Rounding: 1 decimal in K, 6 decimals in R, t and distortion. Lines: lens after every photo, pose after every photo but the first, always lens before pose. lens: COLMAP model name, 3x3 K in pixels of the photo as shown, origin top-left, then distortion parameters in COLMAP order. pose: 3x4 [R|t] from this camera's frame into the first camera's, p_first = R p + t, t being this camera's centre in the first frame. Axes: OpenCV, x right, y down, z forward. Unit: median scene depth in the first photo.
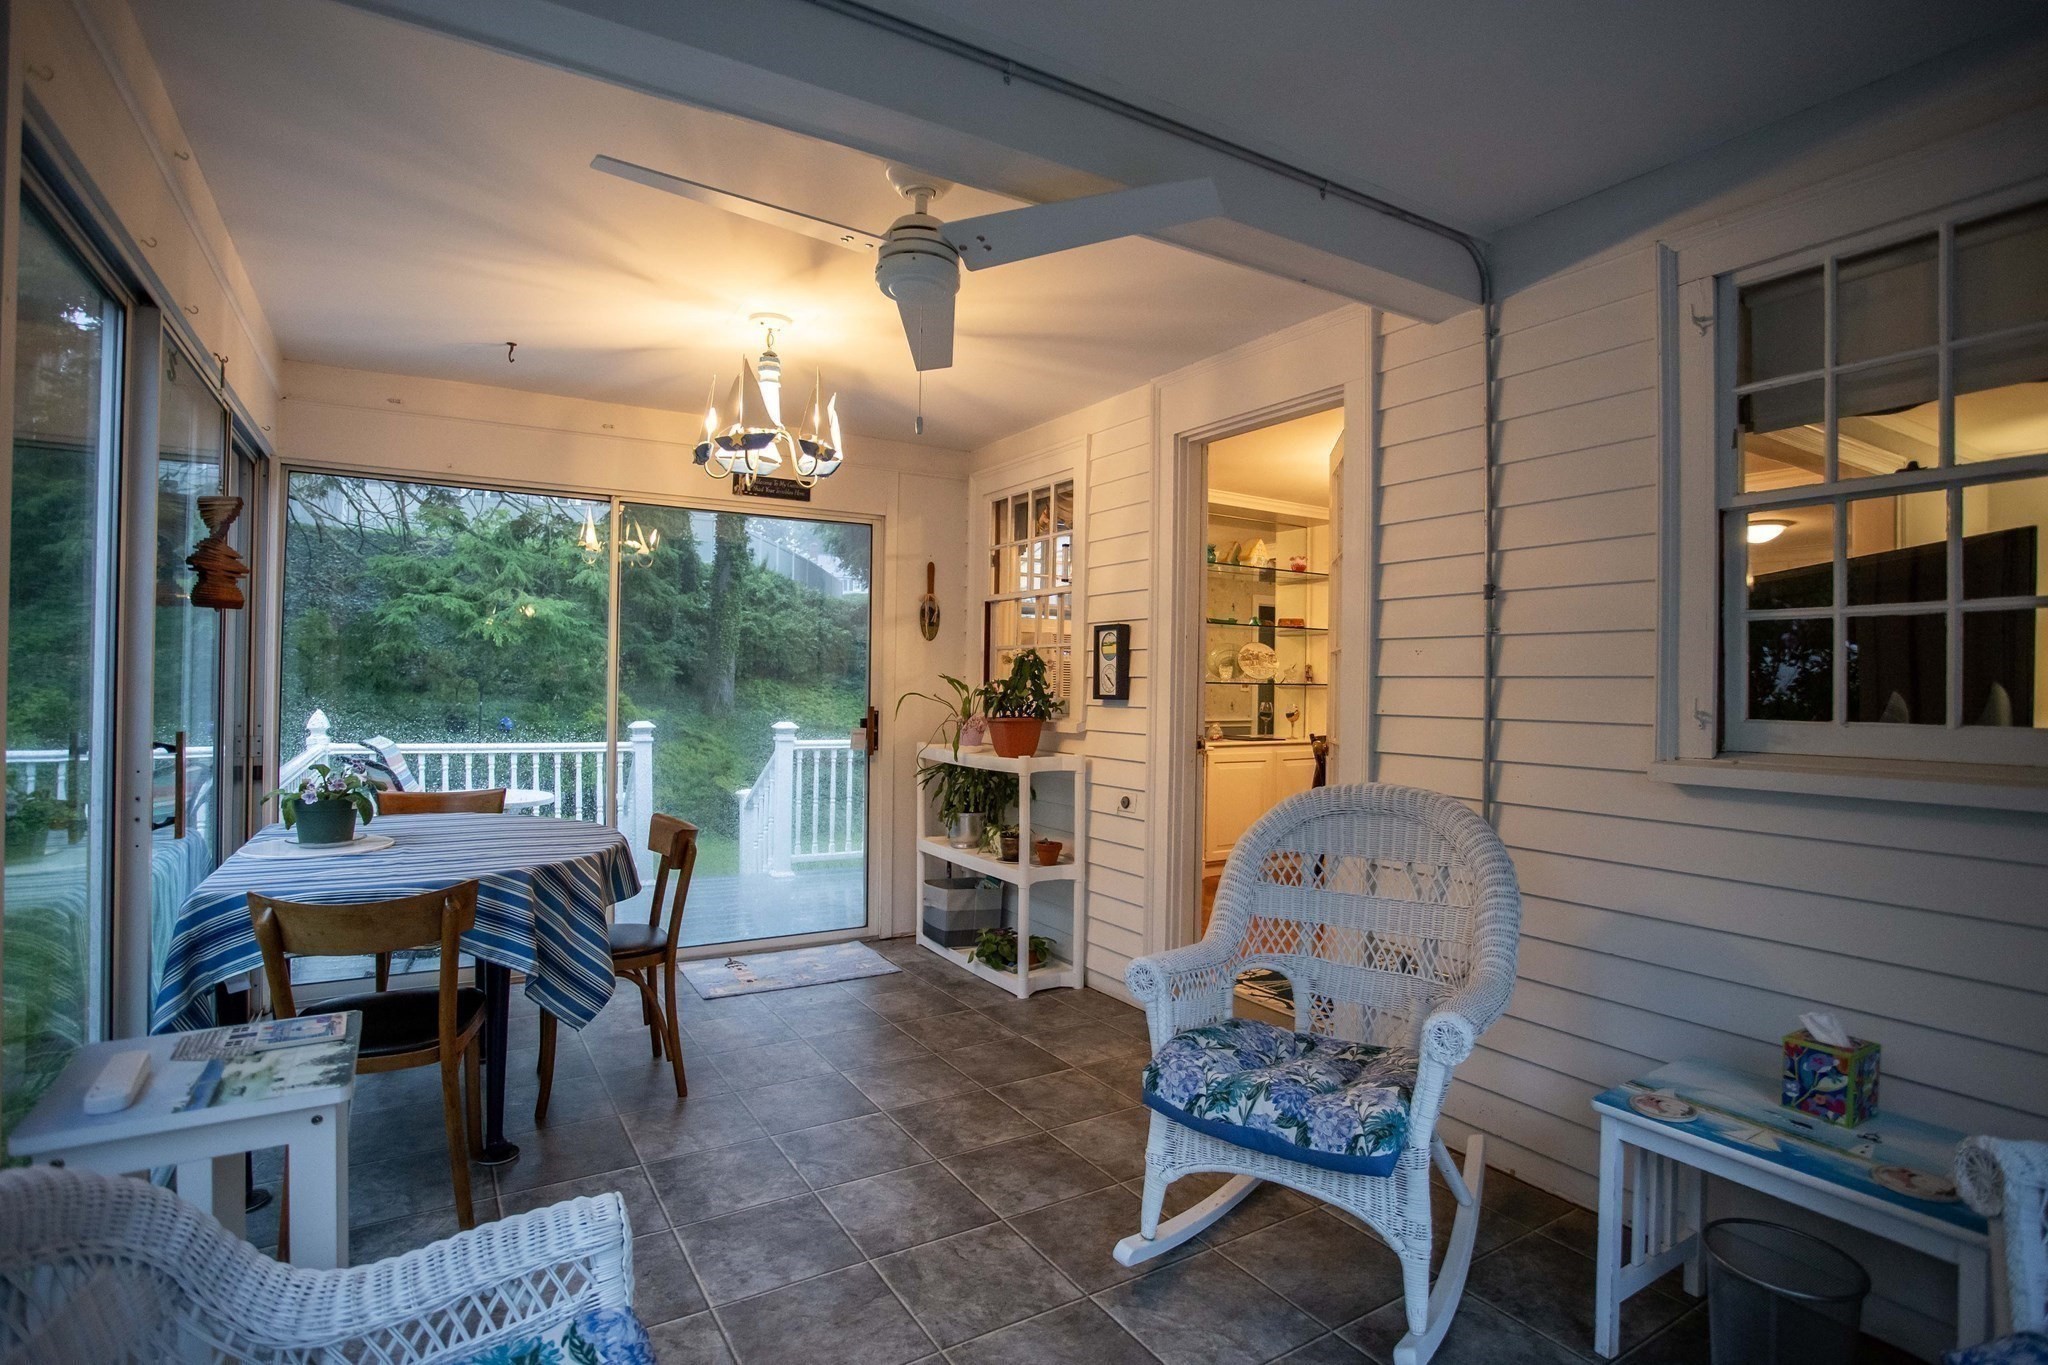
lens RADIAL K [[1021.6, 0, 1024.0], [0, 1021.6, 682.5], [0, 0, 1]] dist [-0.086179, 0.046499]
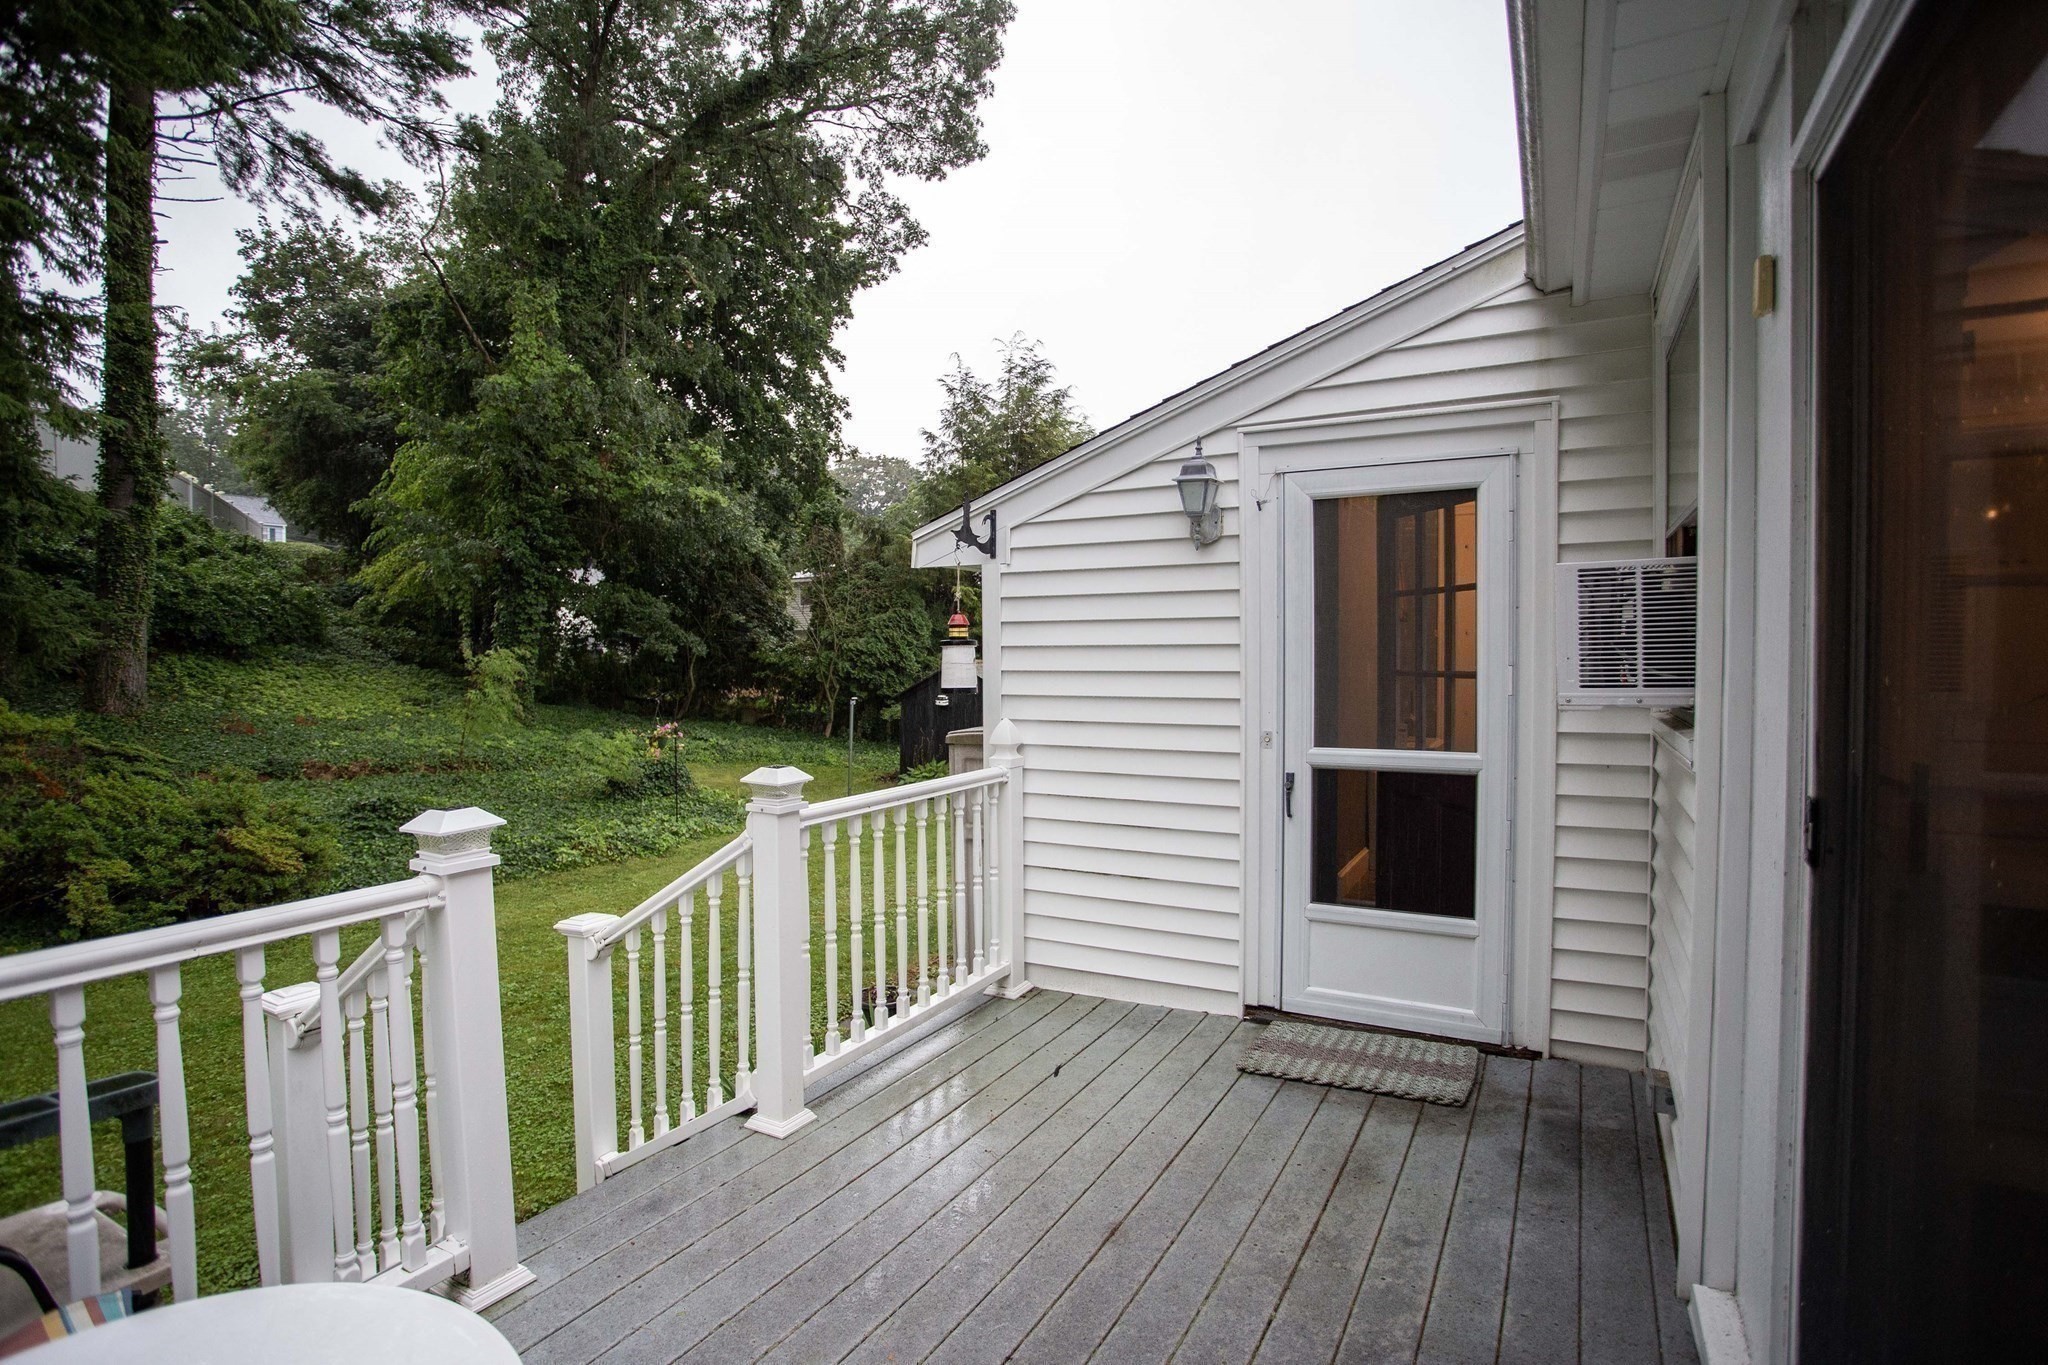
lens RADIAL K [[995.0, 0, 1033.8], [0, 995.0, 679.3], [0, 0, 1]] dist [-0.072254, 0.029873]
pose [[0.863590, -0.032655, 0.503136, -0.101408], [0.015396, 0.999143, 0.038421, -0.003372], [-0.503960, -0.025433, 0.863353, 0.173149]]
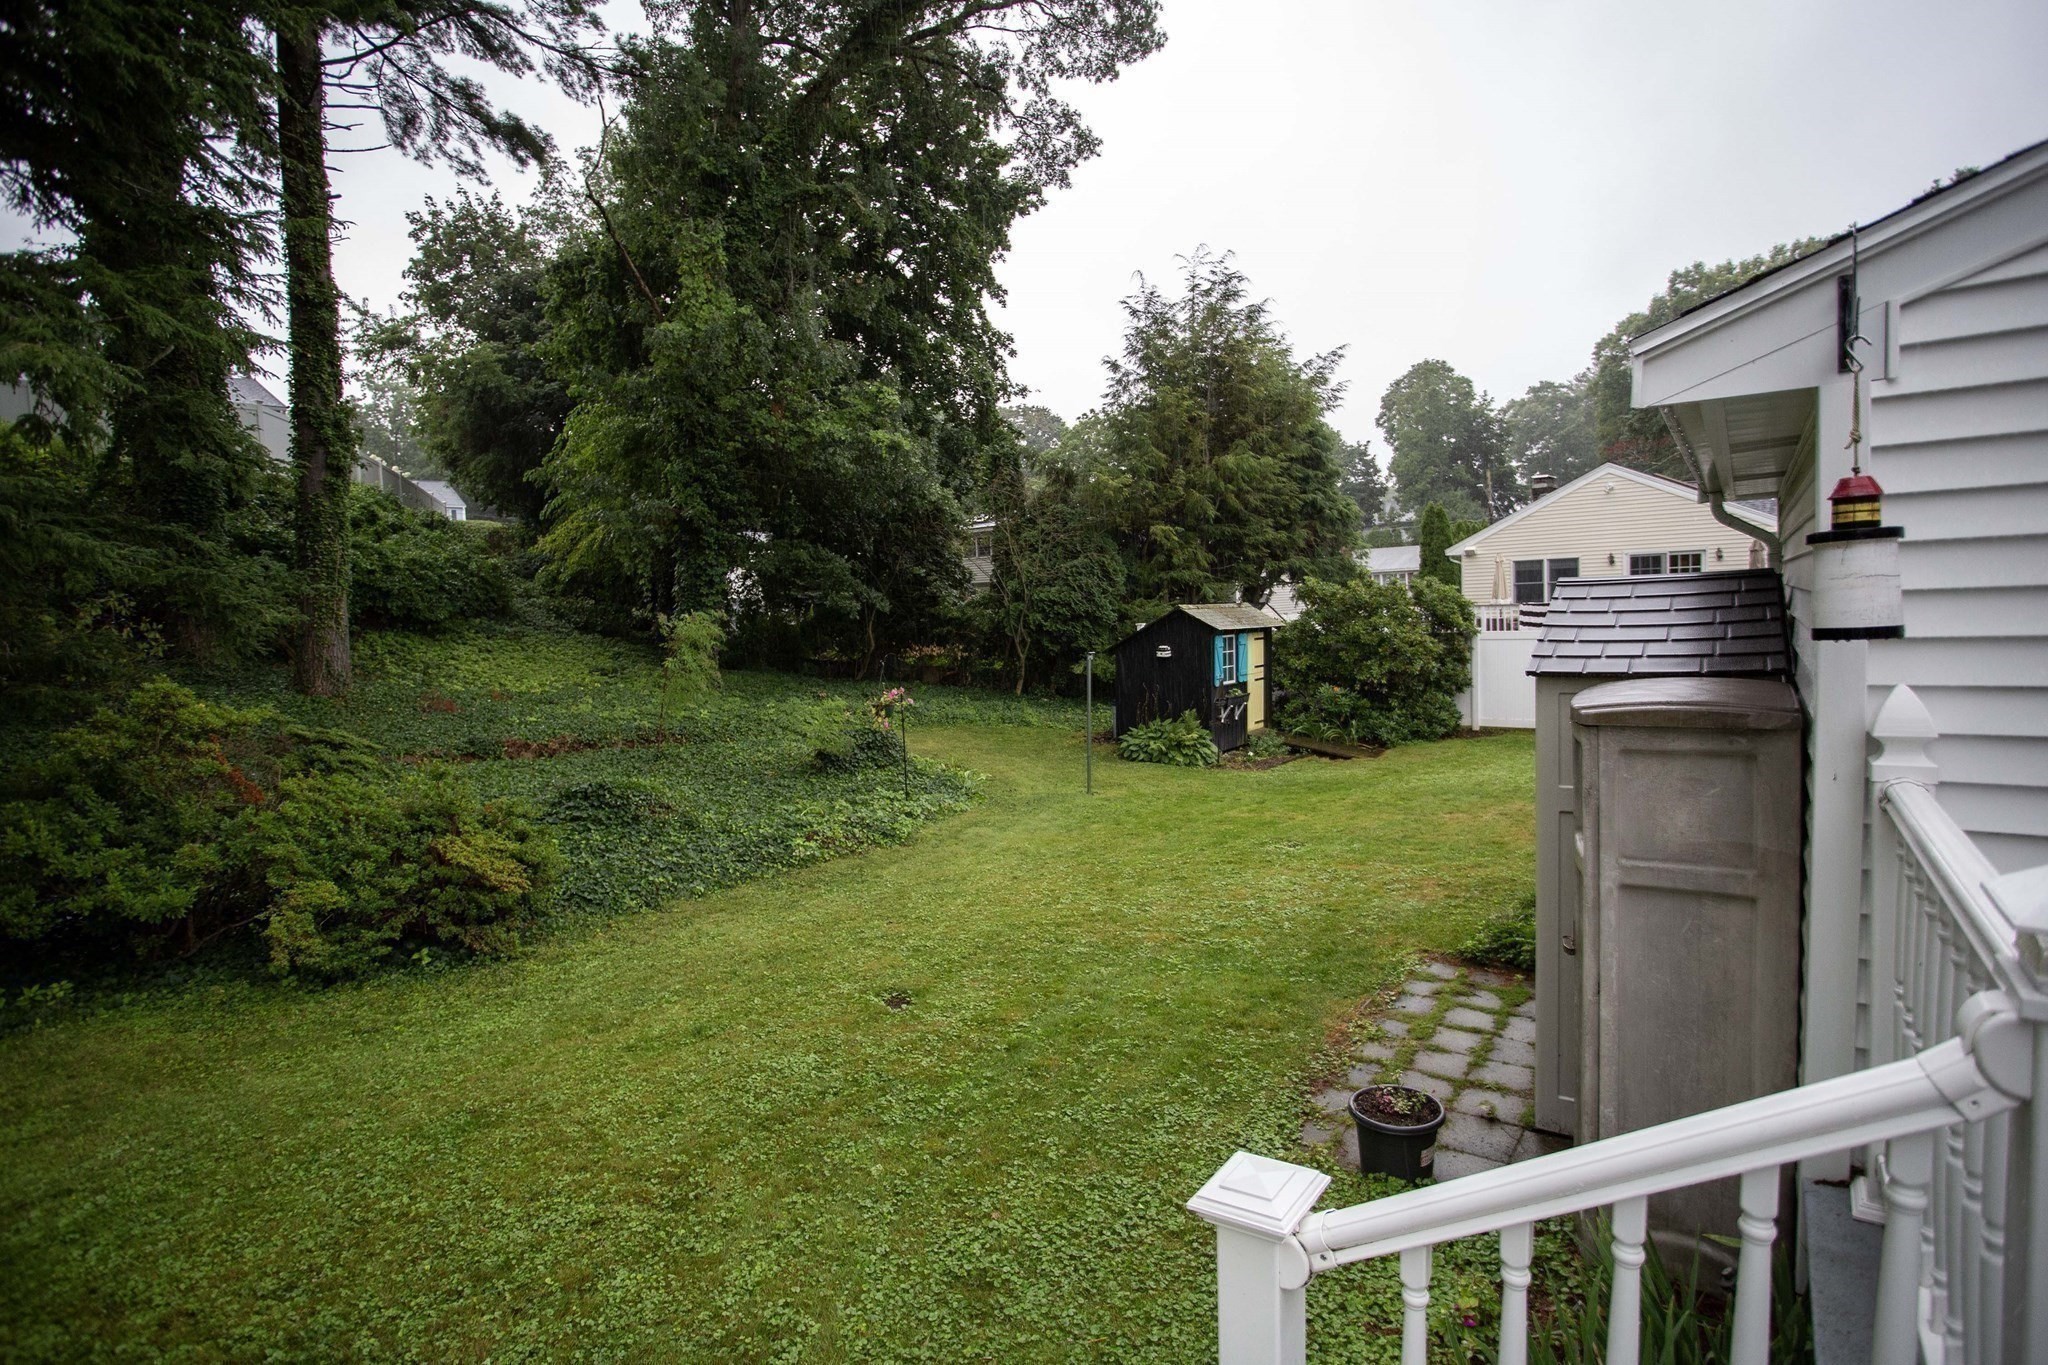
lens RADIAL K [[996.8, 0, 1034.1], [0, 996.8, 681.1], [0, 0, 1]] dist [-0.082778, 0.040291]
pose [[0.922479, -0.083712, 0.376862, -0.120088], [0.055540, 0.994829, 0.085031, -0.001904], [-0.382031, -0.057508, 0.922358, 0.274290]]
